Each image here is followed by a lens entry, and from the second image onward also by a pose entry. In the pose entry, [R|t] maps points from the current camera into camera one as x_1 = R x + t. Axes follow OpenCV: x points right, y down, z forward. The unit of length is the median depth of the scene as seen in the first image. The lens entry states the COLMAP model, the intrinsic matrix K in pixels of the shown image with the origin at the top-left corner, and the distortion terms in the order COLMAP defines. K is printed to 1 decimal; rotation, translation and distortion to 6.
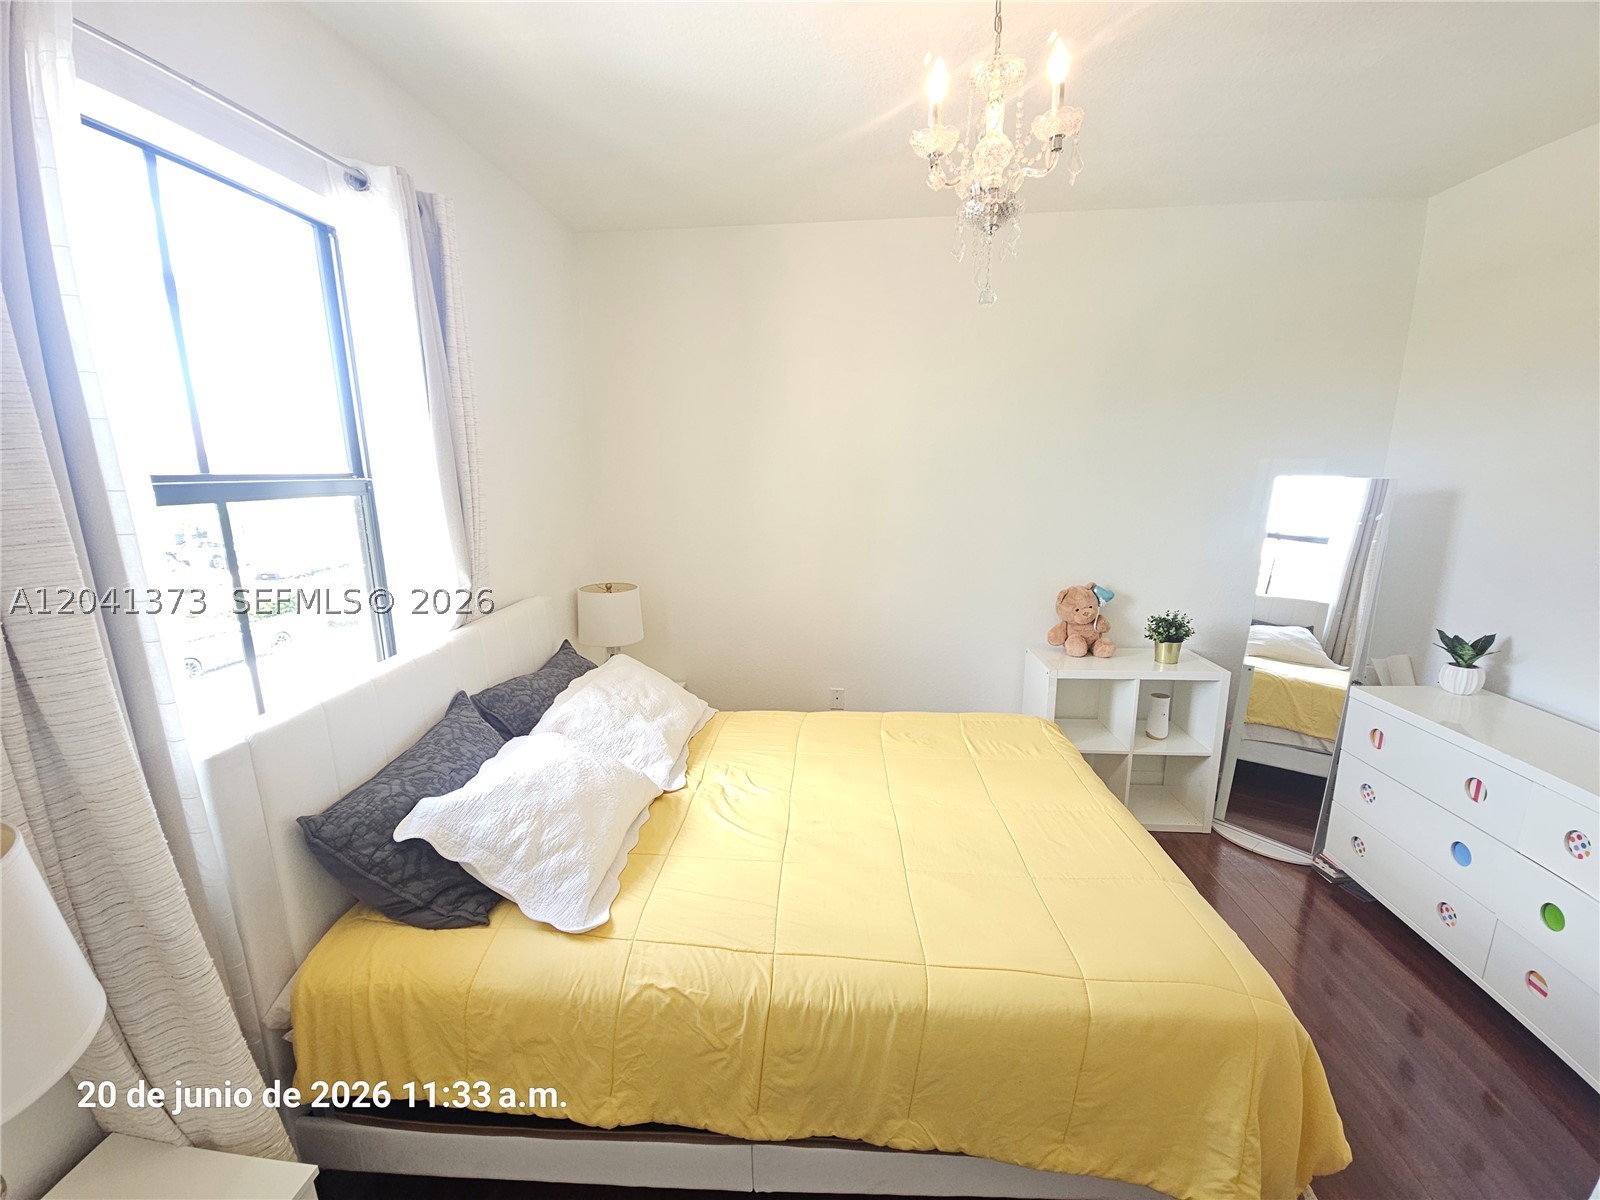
lens RADIAL K [[653.9, 0, 795.4], [0, 653.9, 609.7], [0, 0, 1]] dist [0.011549, -0.008578]
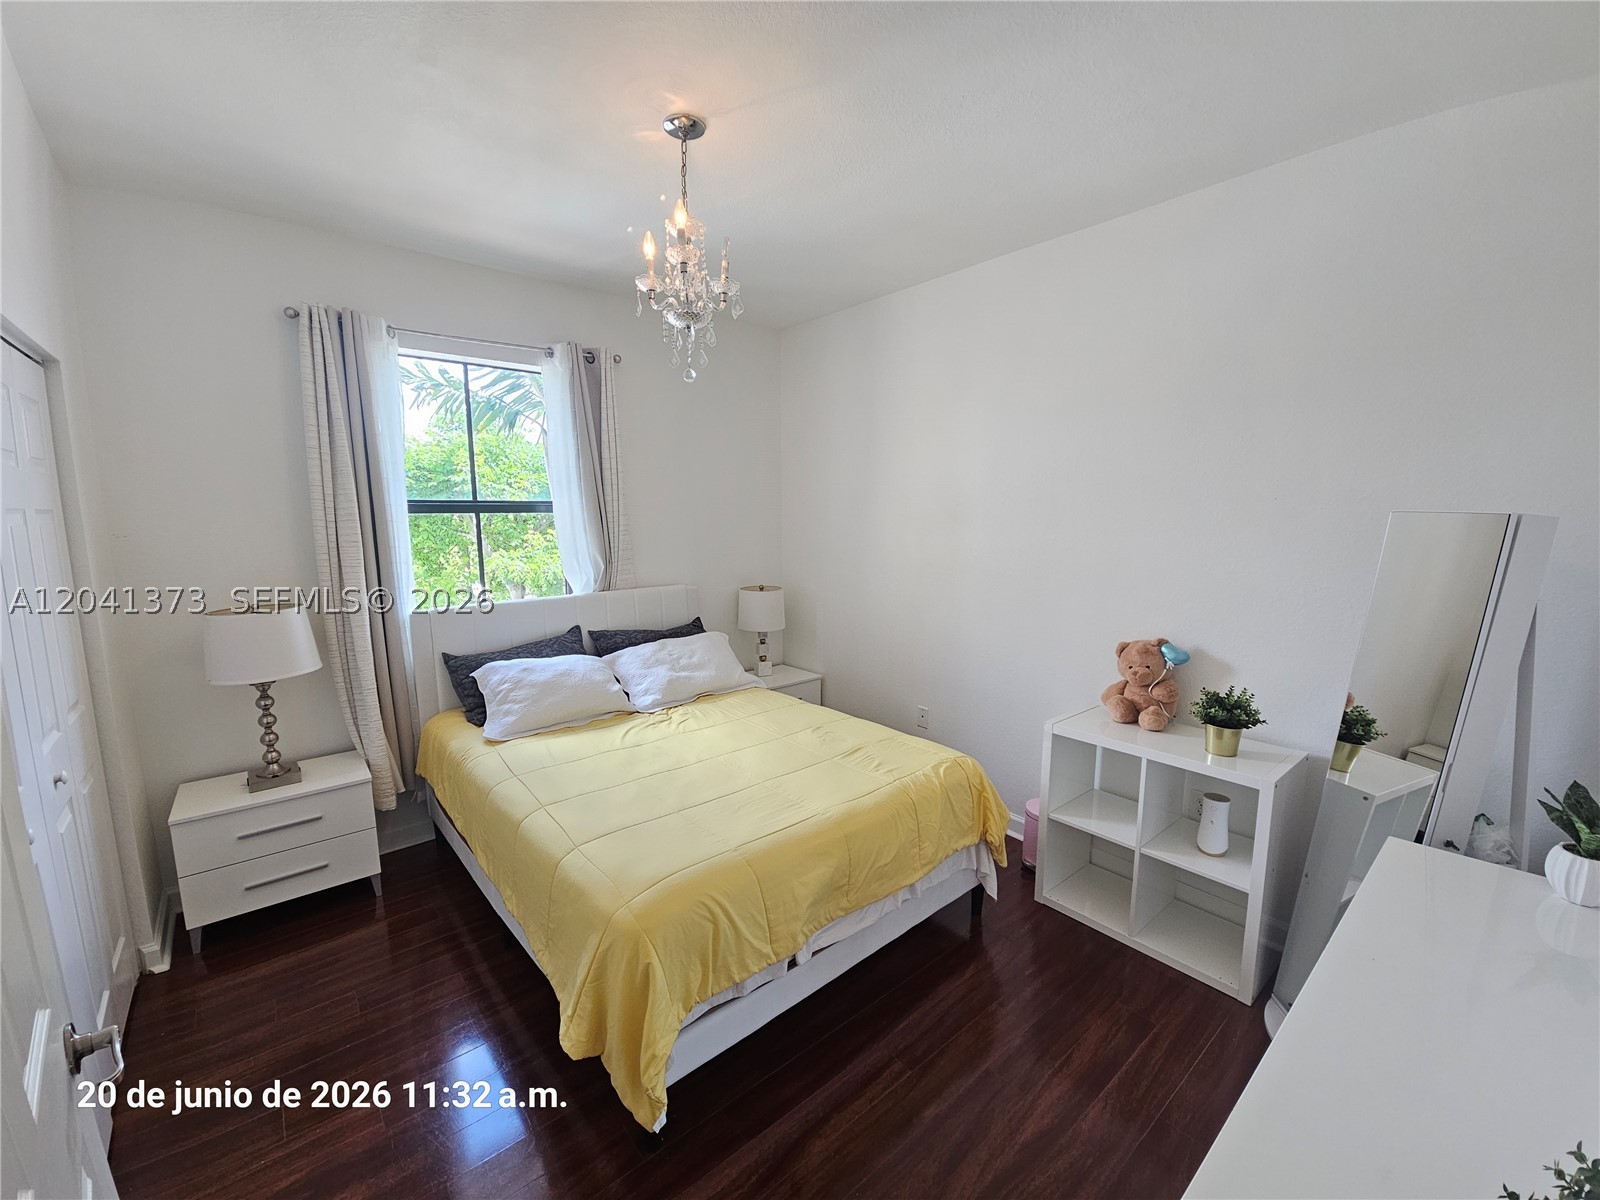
lens RADIAL K [[653.9, 0, 795.4], [0, 653.9, 609.7], [0, 0, 1]] dist [0.011549, -0.008578]
pose [[0.697748, 0.115302, -0.707003, 0.892563], [-0.152751, 0.988210, 0.010412, -0.018933], [0.699868, 0.100730, 0.707134, 0.137905]]
